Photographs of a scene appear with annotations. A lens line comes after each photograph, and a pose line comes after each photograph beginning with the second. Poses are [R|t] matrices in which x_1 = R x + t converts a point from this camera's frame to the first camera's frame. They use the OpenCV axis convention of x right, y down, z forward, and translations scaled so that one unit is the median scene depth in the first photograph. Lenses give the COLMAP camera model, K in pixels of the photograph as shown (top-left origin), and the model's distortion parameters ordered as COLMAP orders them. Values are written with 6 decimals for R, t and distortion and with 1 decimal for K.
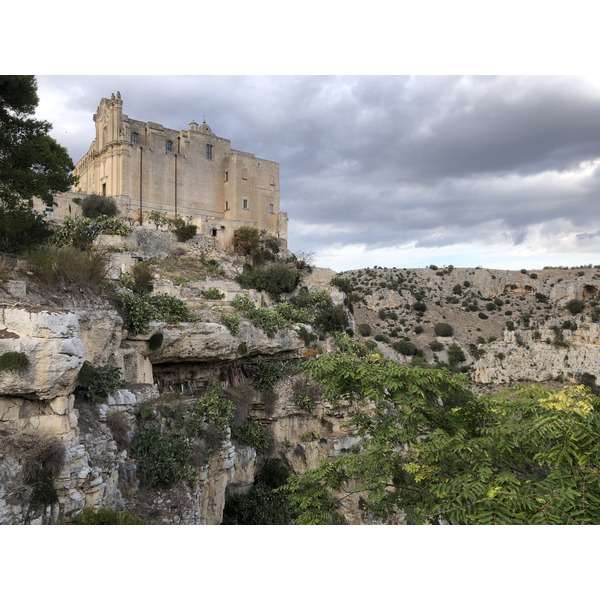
lens RADIAL K [[484.0, 0, 300.0], [0, 484.0, 300.0], [0, 0, 1]] dist [0.072420, -0.115824]
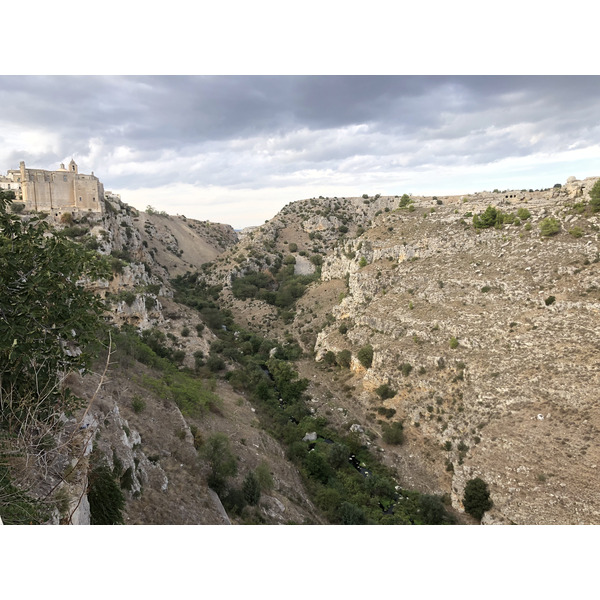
lens RADIAL K [[484.0, 0, 300.0], [0, 484.0, 300.0], [0, 0, 1]] dist [0.072420, -0.115824]
pose [[0.992464, 0.002437, -0.122510, 0.288839], [0.018205, 0.985774, 0.167087, -0.018136], [0.121175, -0.168059, 0.978301, -0.310762]]
